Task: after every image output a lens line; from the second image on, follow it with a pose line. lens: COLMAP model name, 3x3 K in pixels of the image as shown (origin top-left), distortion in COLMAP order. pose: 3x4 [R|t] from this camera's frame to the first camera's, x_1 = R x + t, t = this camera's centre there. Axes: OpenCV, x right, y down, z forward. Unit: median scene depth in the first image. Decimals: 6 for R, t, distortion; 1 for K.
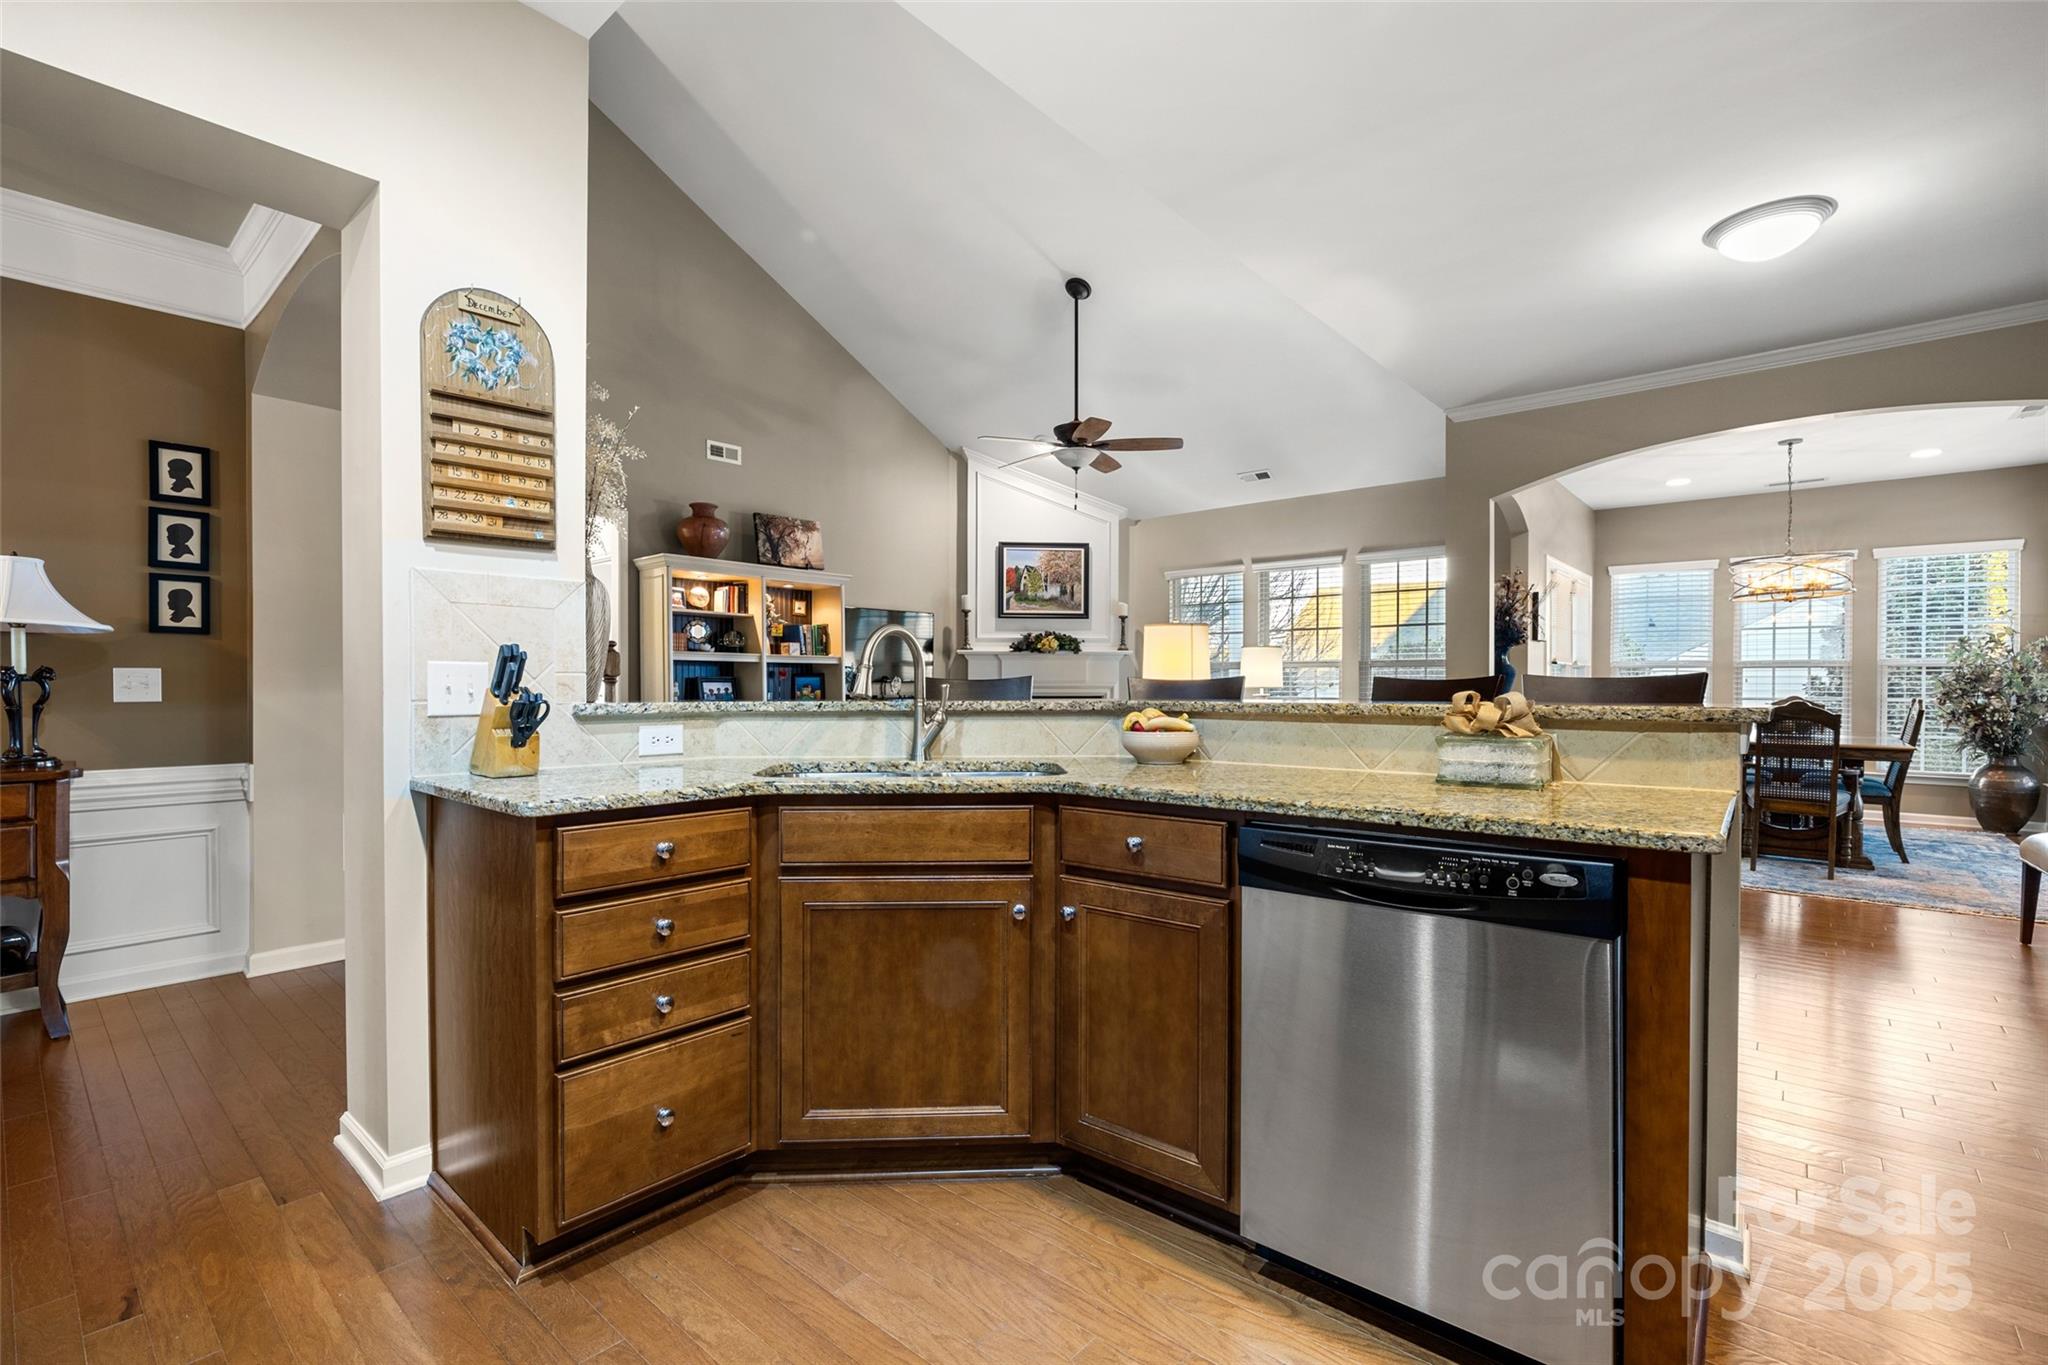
lens RADIAL K [[909.6, 0, 1021.4], [0, 909.6, 696.5], [0, 0, 1]] dist [-0.005403, -0.000067]
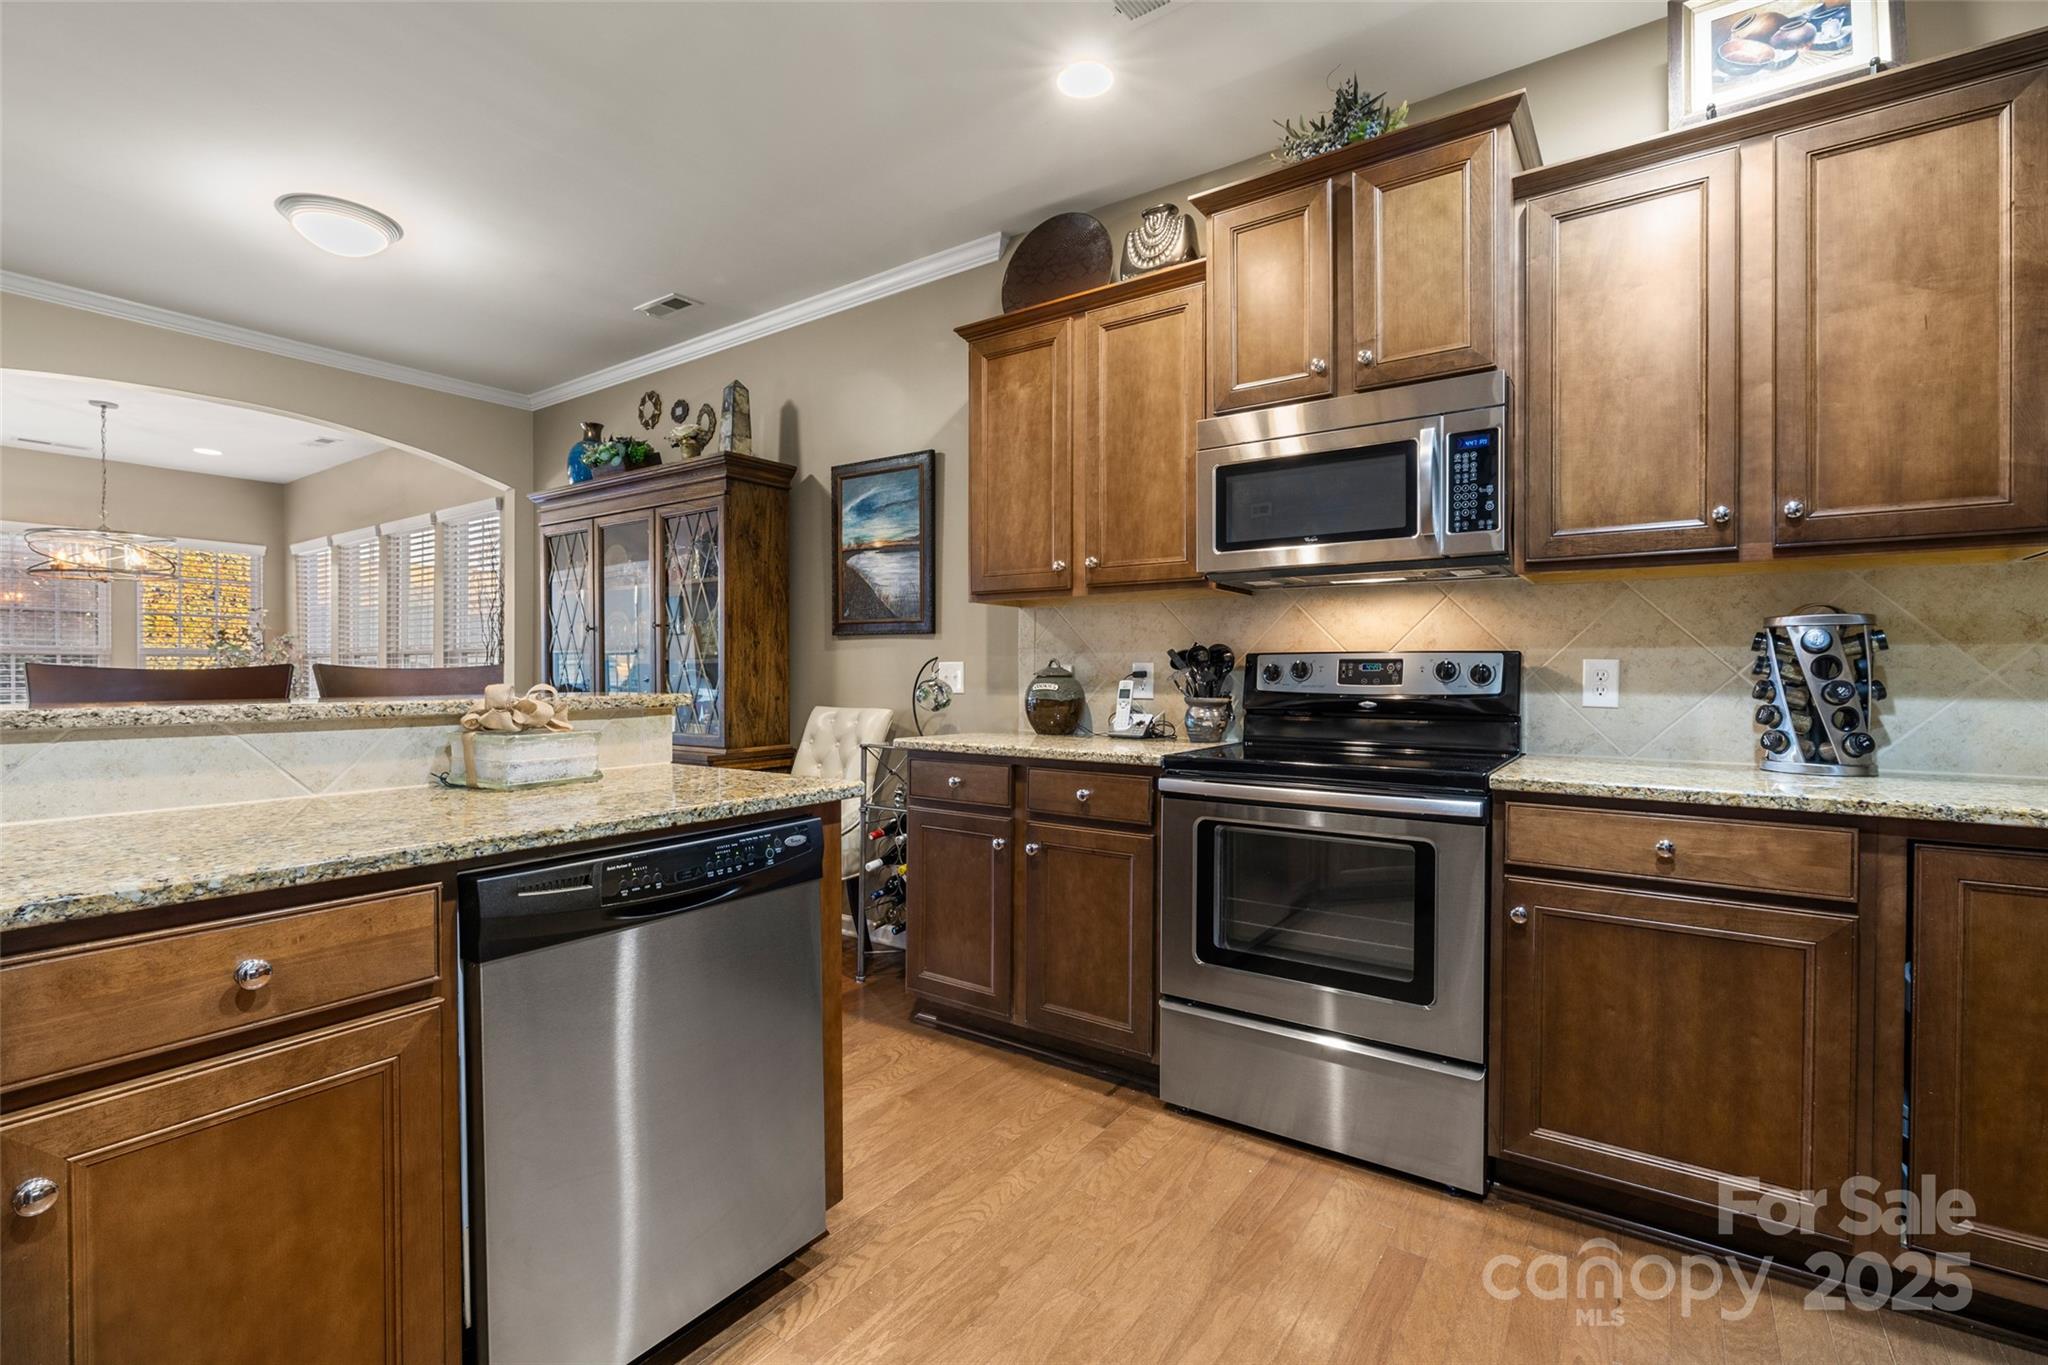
lens RADIAL K [[909.6, 0, 1020.2], [0, 909.6, 671.9], [0, 0, 1]] dist [-0.005403, -0.000067]
pose [[-0.089915, 0.001846, 0.995948, -0.385029], [0.012284, 0.999924, -0.000744, -0.009282], [-0.995874, 0.012167, -0.089931, 0.499160]]
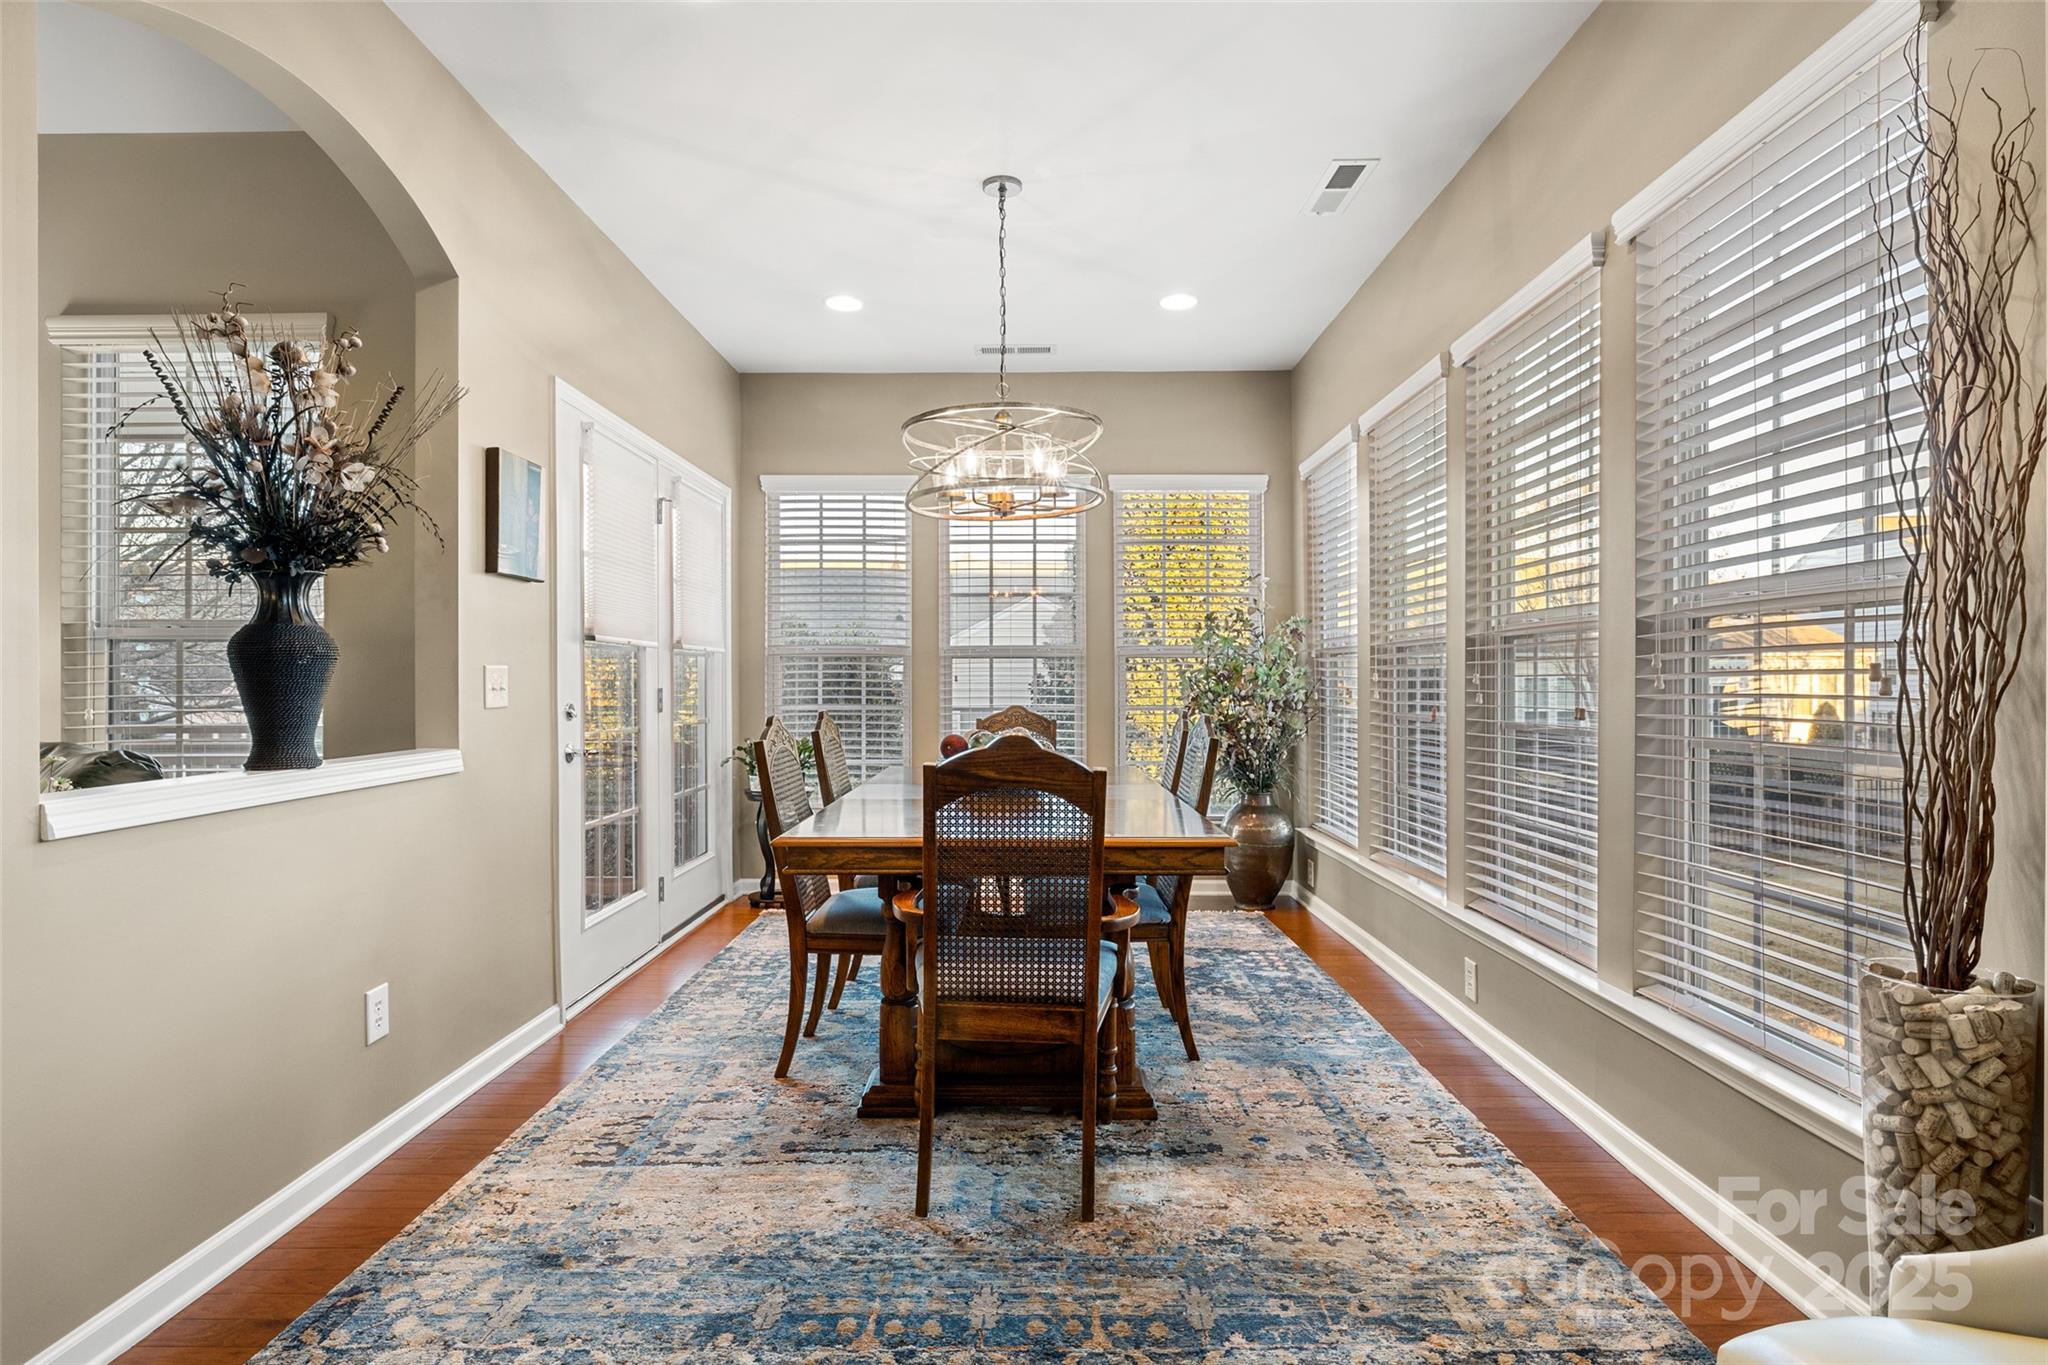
lens RADIAL K [[1067.5, 0, 1023.5], [0, 1067.5, 681.8], [0, 0, 1]] dist [-0.000643, -0.000009]
pose [[0.759337, -0.001094, 0.650696, 1.401949], [0.009714, 0.999906, -0.009655, -0.028527], [-0.650625, 0.013652, 0.759277, 1.624202]]
